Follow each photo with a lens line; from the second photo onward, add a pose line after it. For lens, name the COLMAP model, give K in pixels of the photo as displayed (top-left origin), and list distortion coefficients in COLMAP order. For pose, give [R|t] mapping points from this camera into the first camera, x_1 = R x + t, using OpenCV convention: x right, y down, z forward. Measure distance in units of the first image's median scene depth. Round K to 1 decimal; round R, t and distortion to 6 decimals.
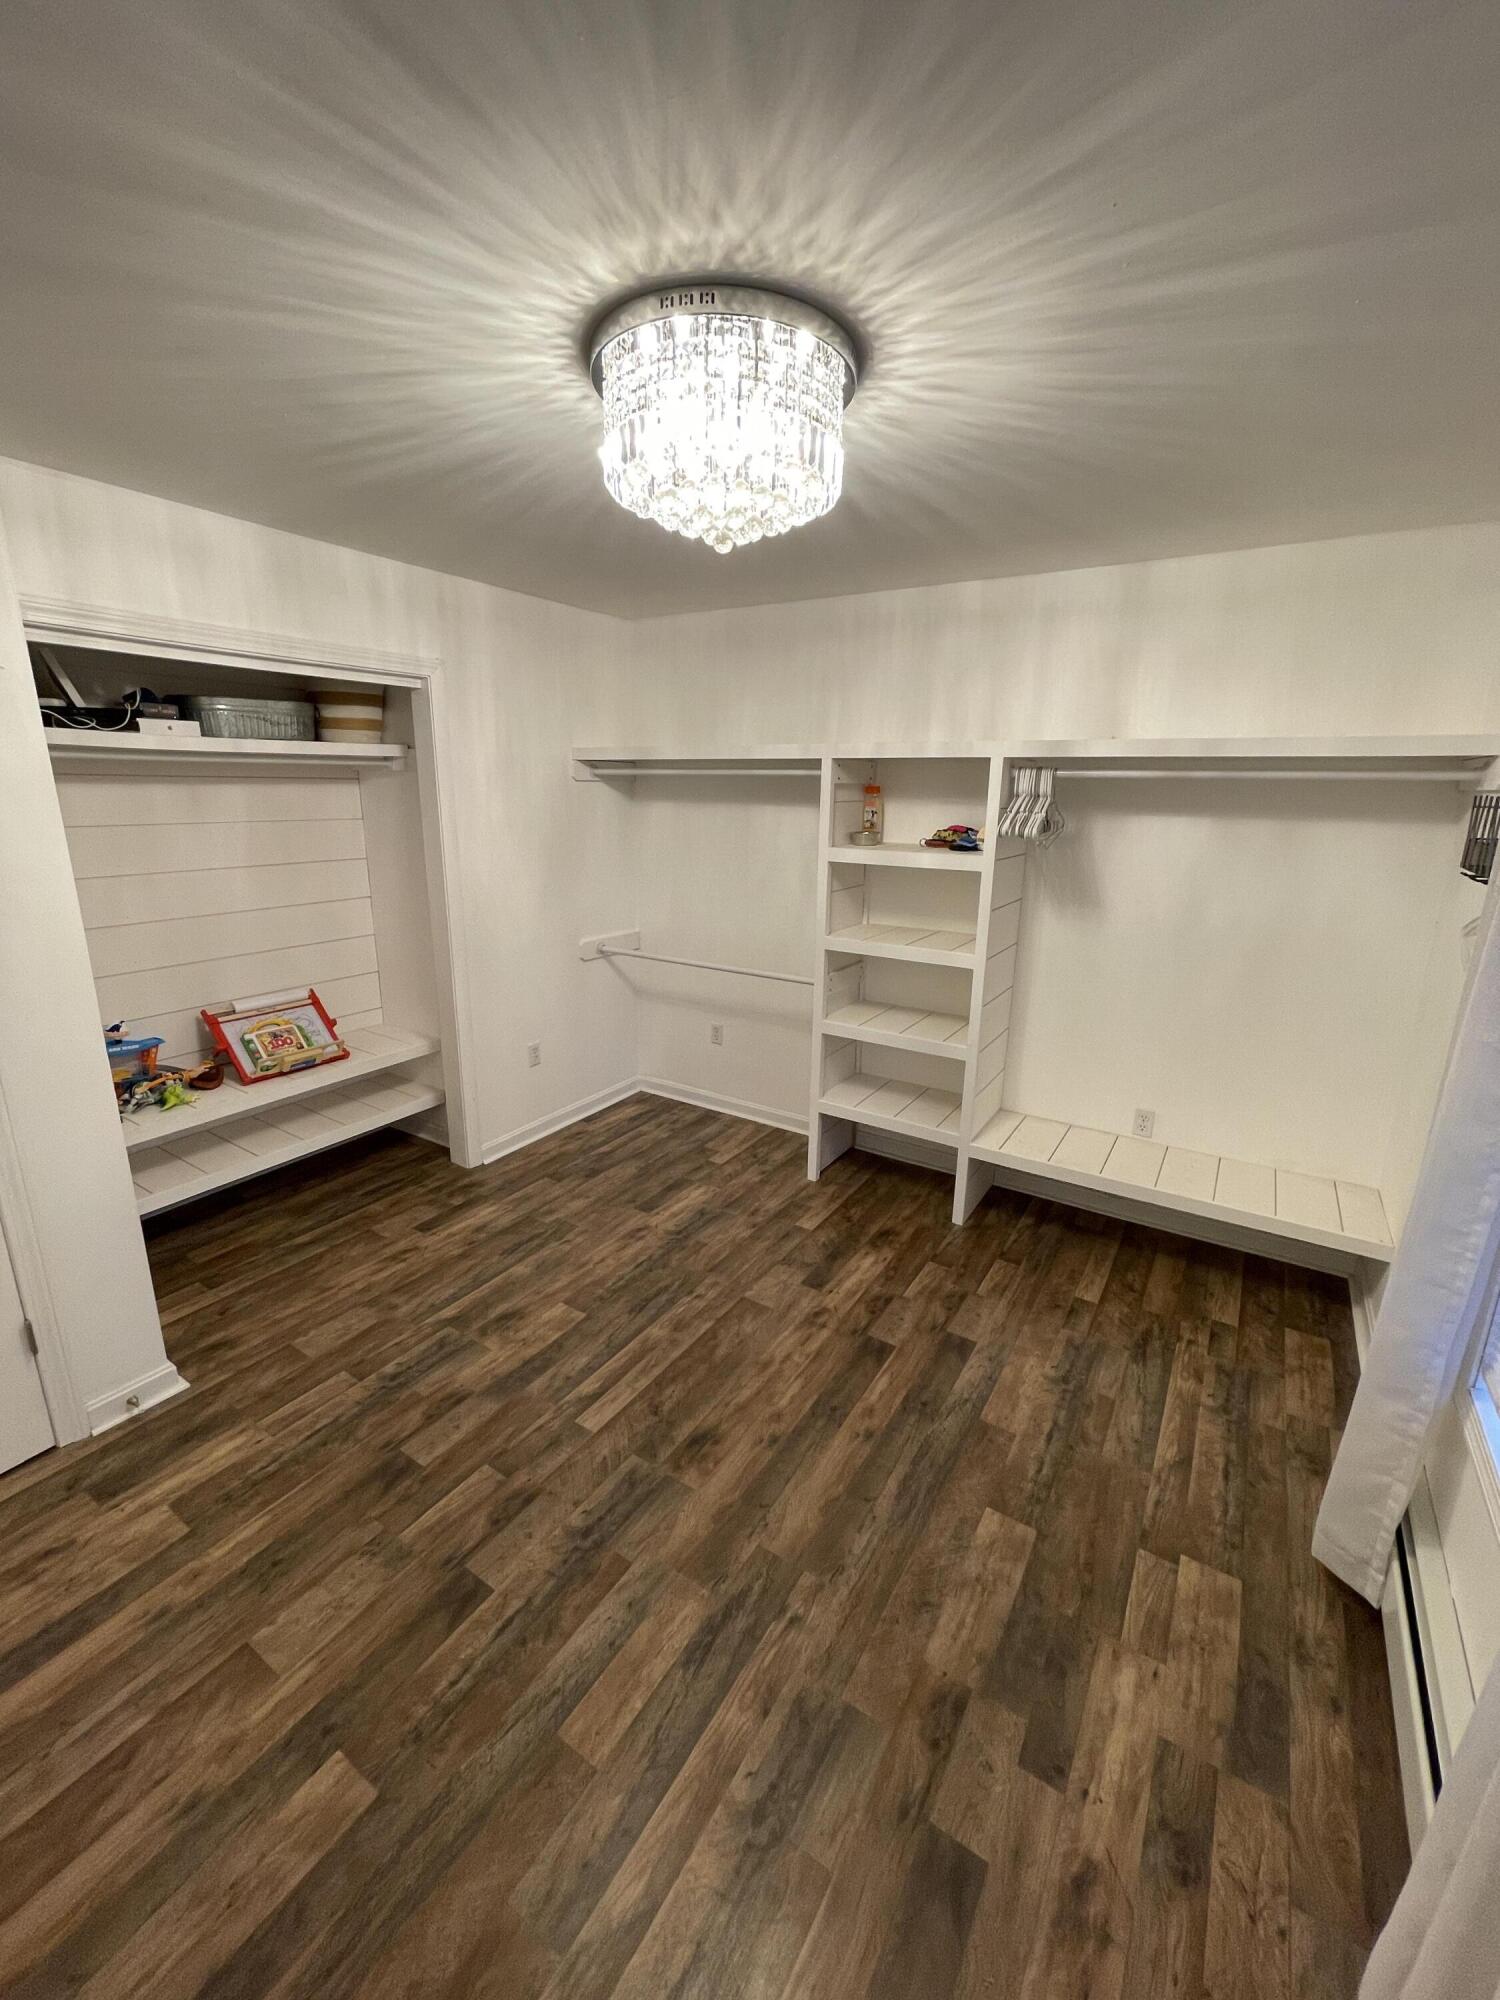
lens RADIAL K [[805.8, 0, 755.9], [0, 805.8, 989.1], [0, 0, 1]] dist [-0.000330, 0.000648]
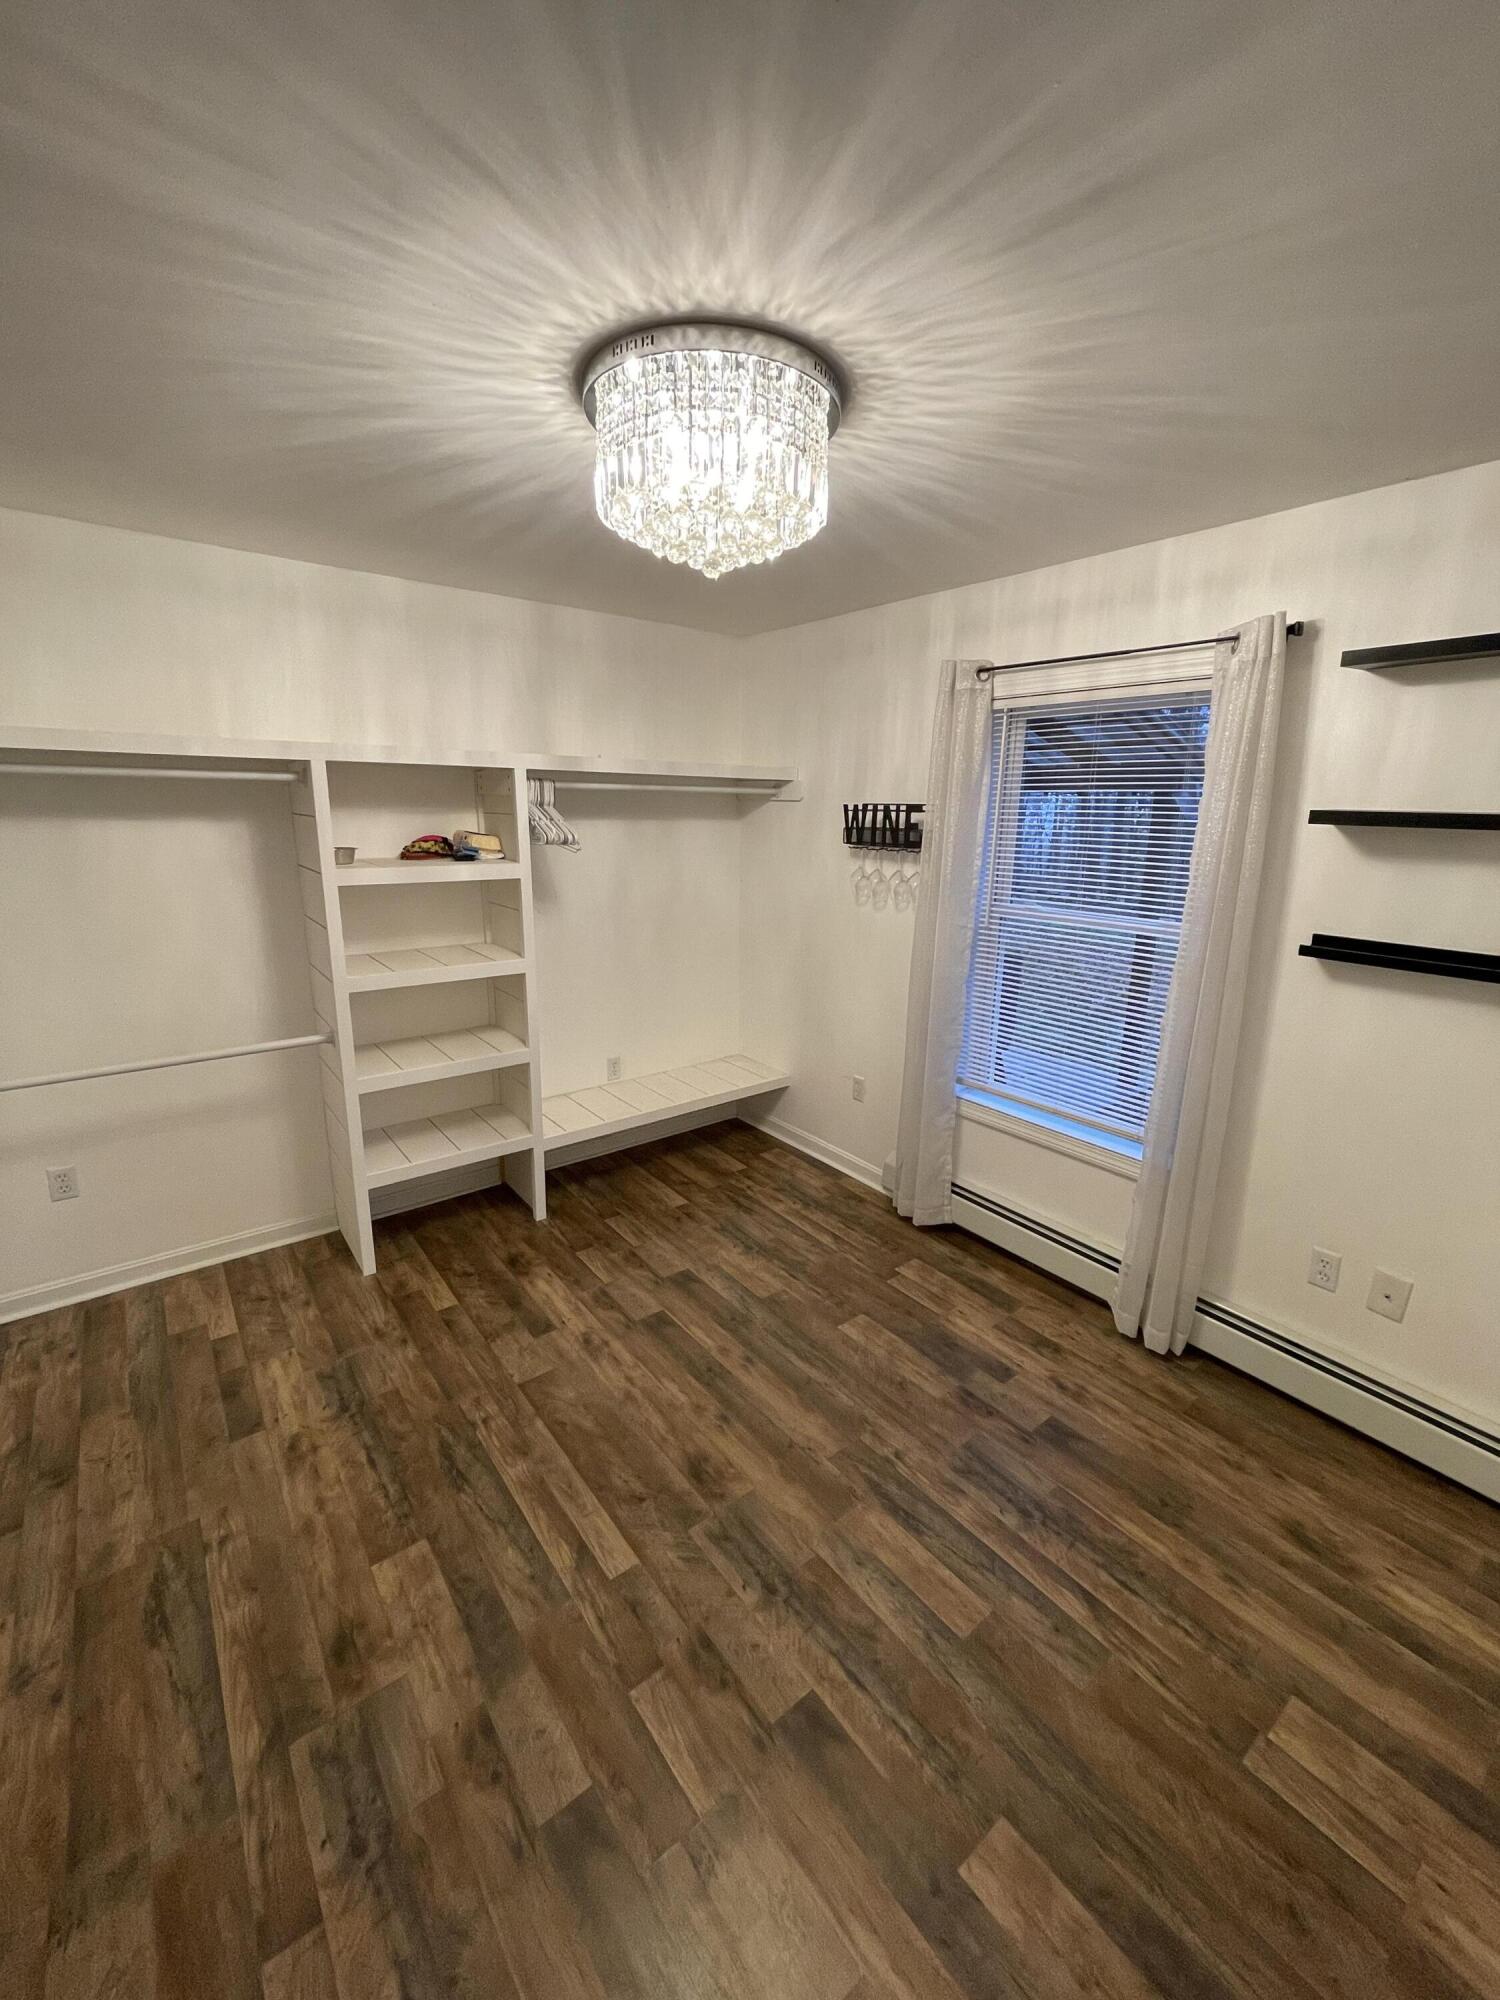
lens RADIAL K [[805.8, 0, 755.9], [0, 805.8, 989.1], [0, 0, 1]] dist [-0.000330, 0.000648]
pose [[0.334009, -0.220158, 0.916498, -0.790692], [0.216988, 0.964183, 0.152534, -0.132929], [-0.917254, 0.147921, 0.369818, 0.475126]]
